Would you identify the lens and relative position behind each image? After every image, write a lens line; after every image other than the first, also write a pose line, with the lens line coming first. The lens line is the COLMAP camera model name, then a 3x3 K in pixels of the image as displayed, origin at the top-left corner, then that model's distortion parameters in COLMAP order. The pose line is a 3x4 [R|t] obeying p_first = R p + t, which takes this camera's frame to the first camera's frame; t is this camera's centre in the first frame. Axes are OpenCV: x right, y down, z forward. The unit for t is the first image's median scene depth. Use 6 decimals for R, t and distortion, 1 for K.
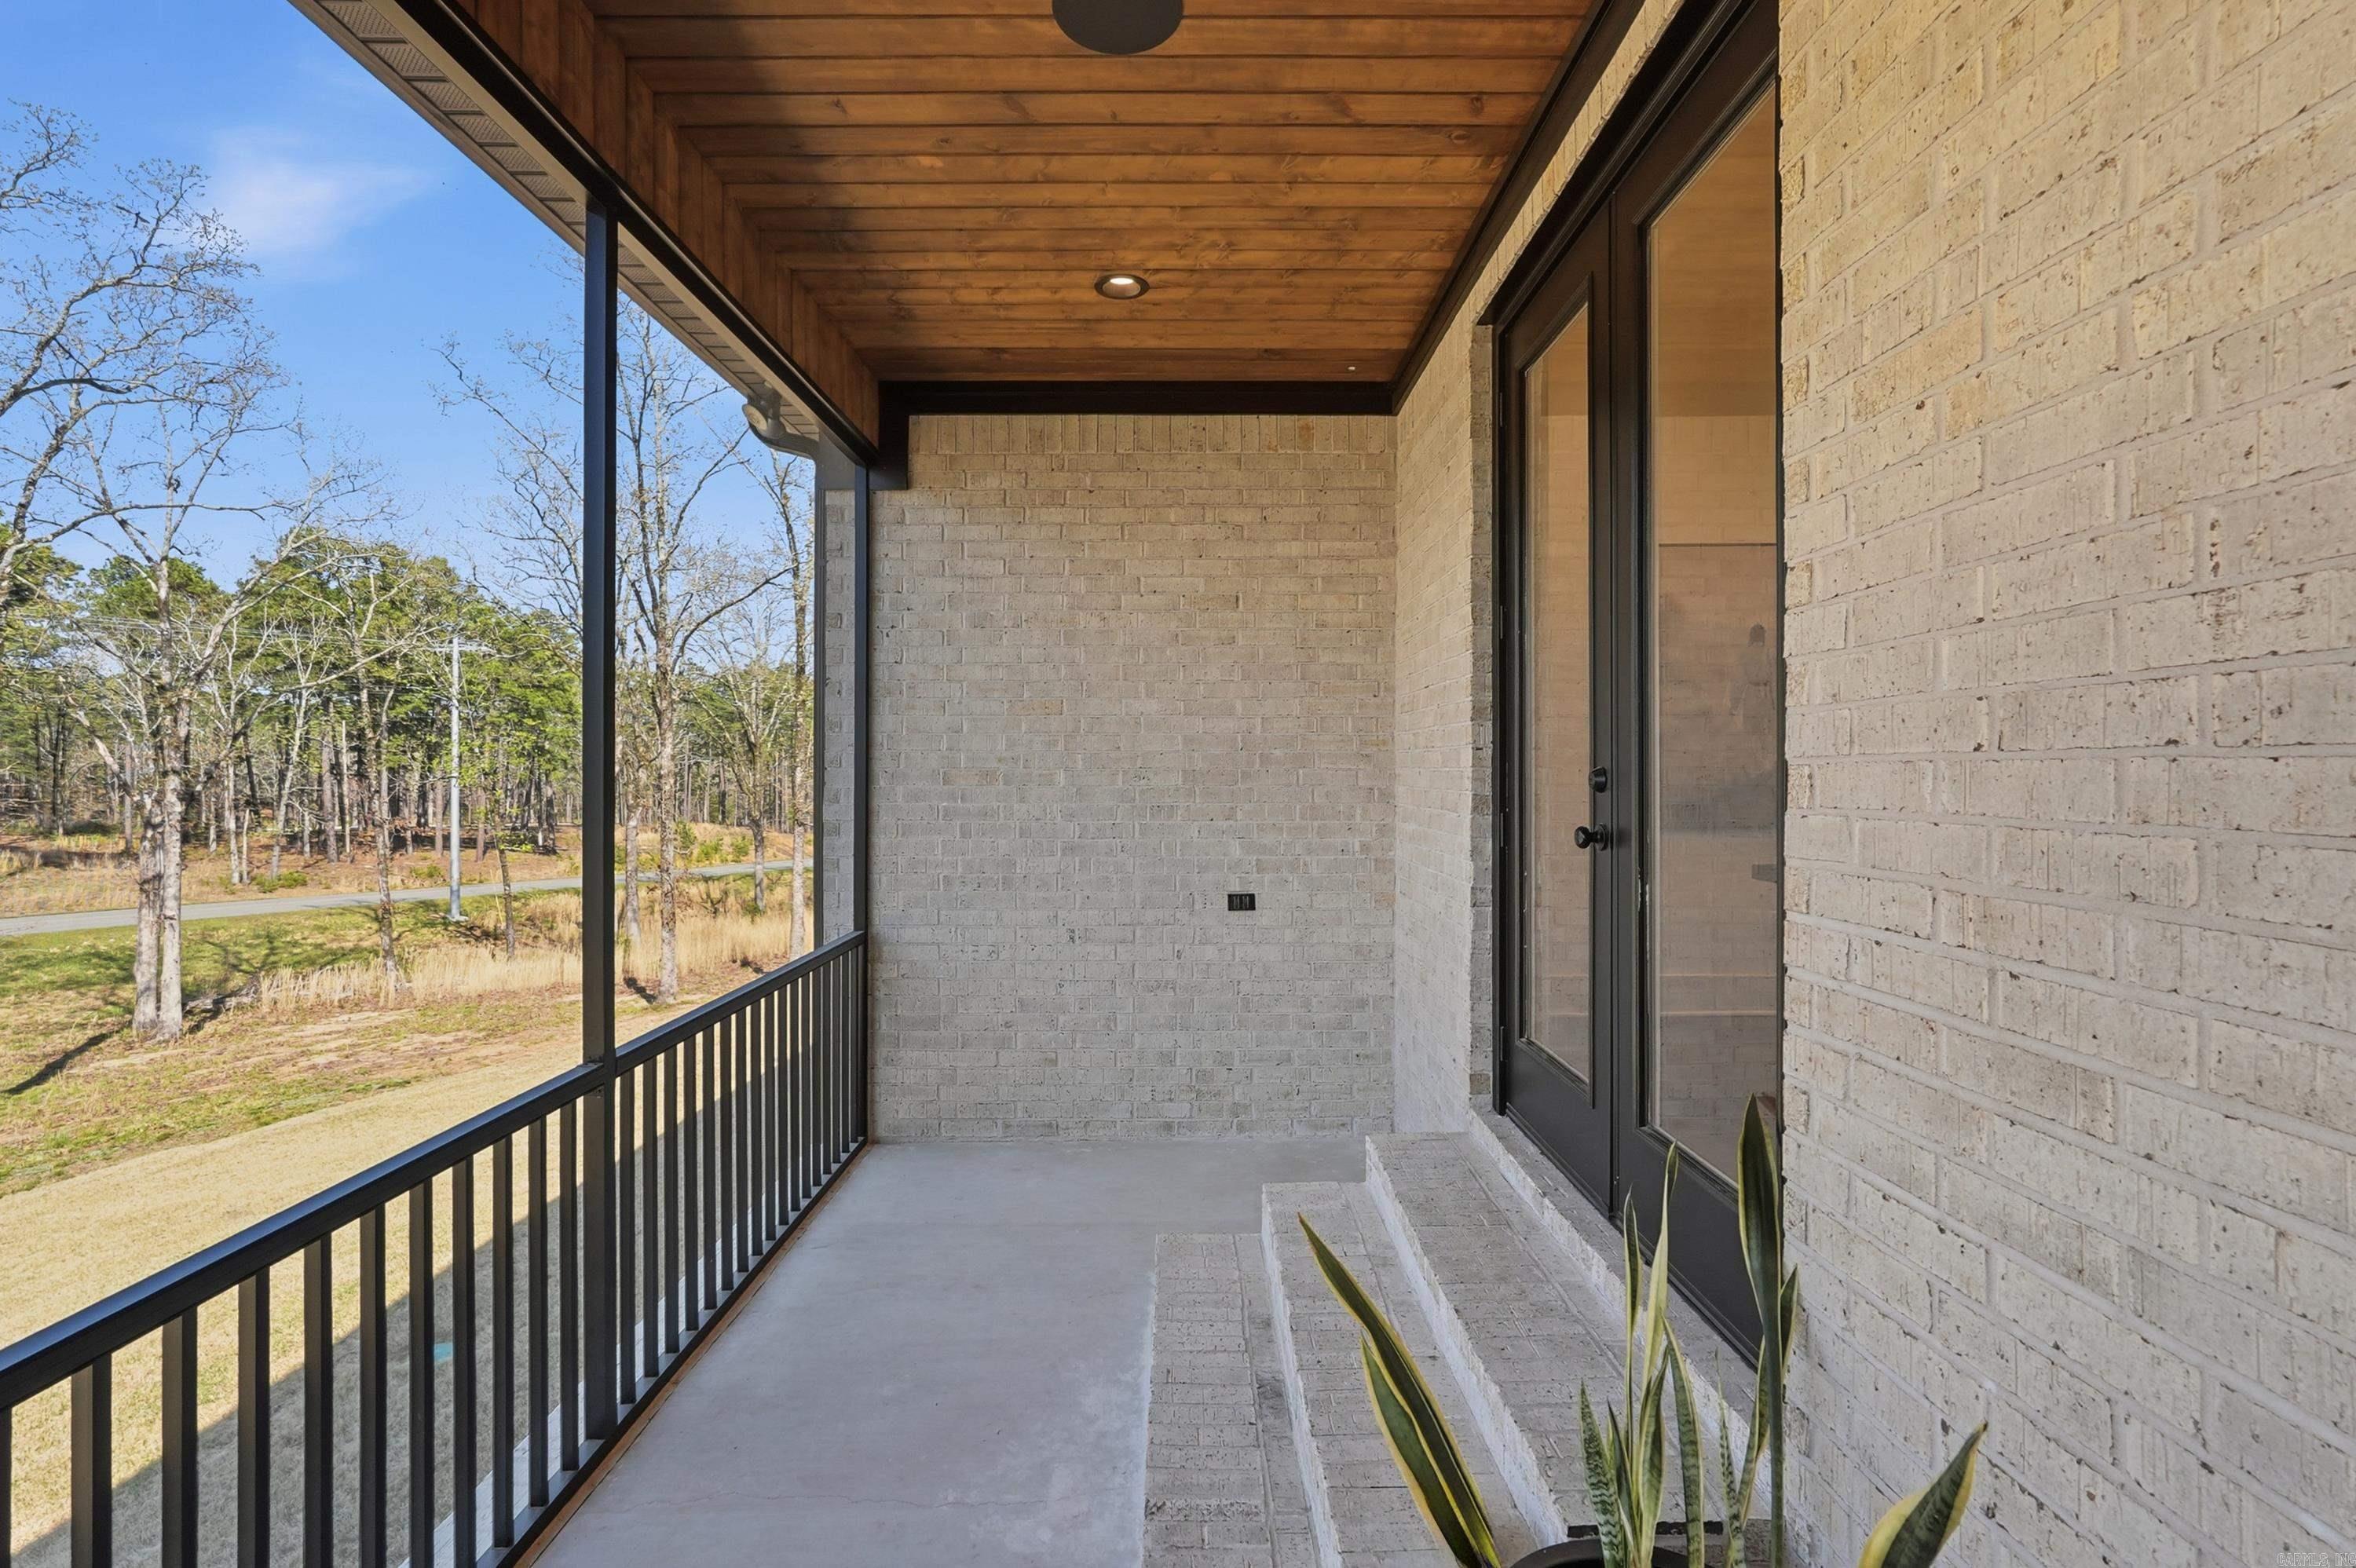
lens RADIAL K [[1043.8, 0, 1180.4], [0, 1043.8, 775.5], [0, 0, 1]] dist [-0.015108, -0.000114]
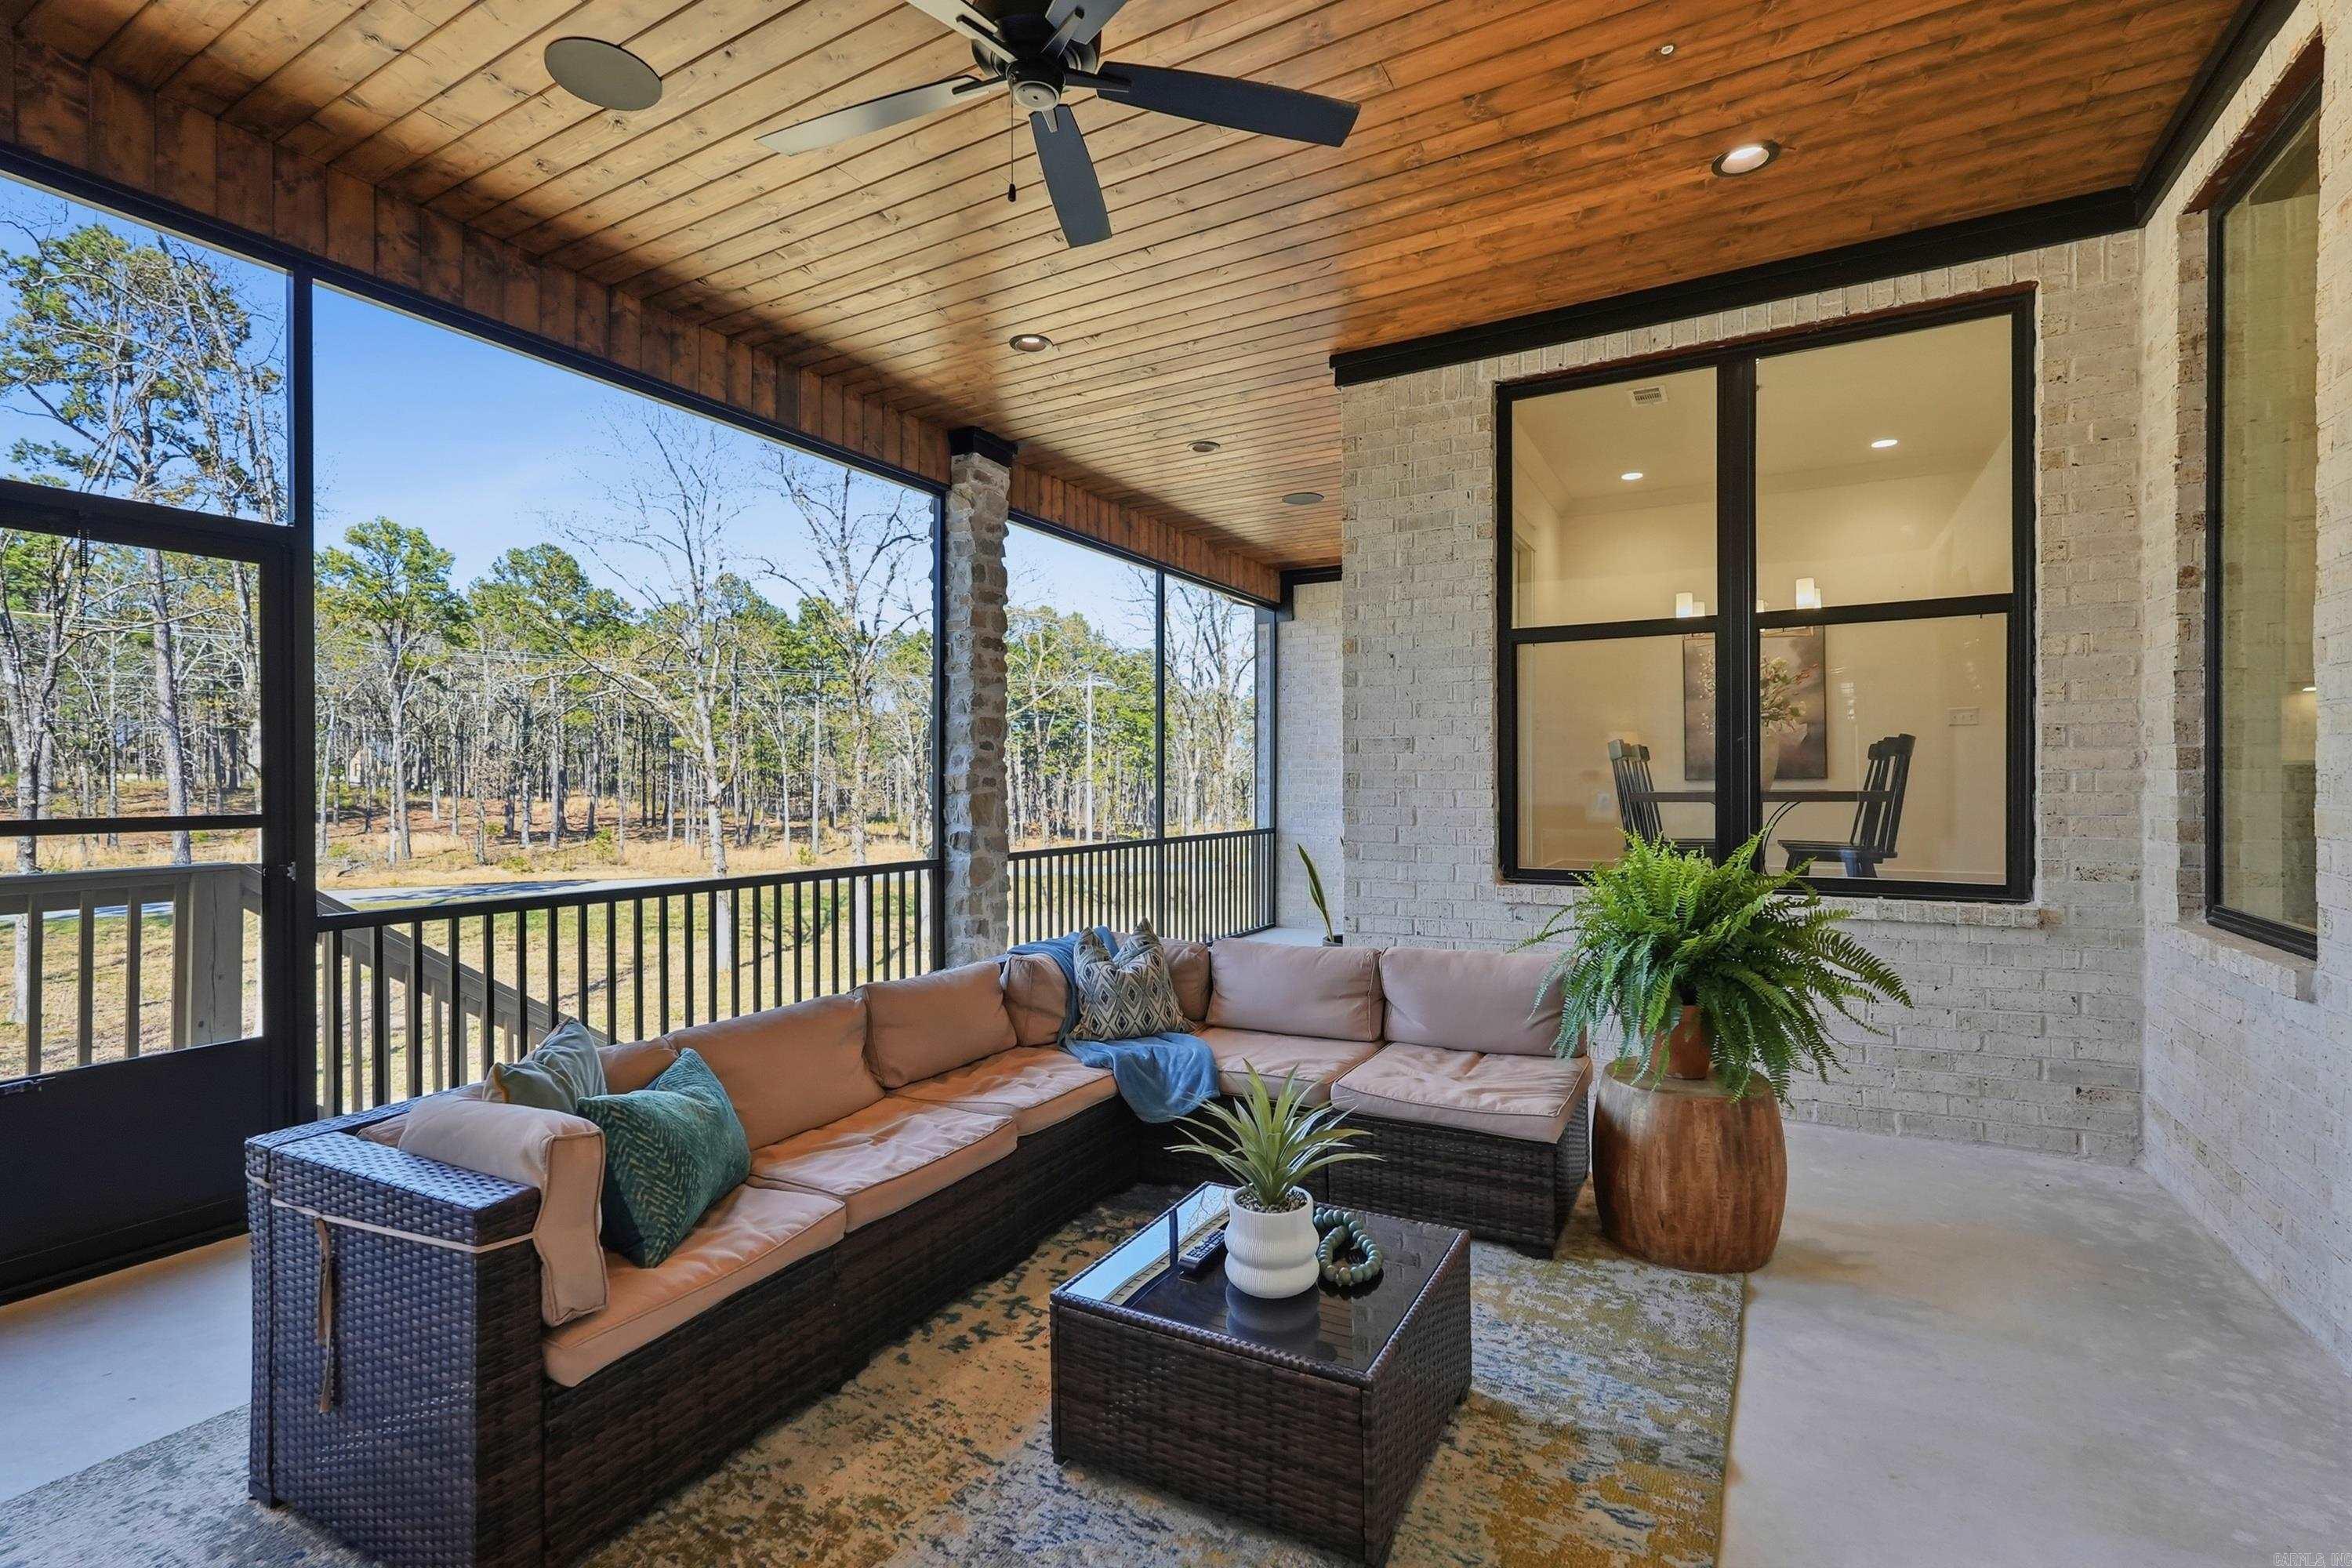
lens RADIAL K [[1029.0, 0, 1184.0], [0, 1029.0, 791.9], [0, 0, 1]] dist [-0.000700, -0.000246]
pose [[0.870369, 0.002304, -0.492395, 0.069764], [0.001496, 0.999972, 0.007325, 0.007024], [0.492398, -0.007112, 0.870341, -0.112943]]
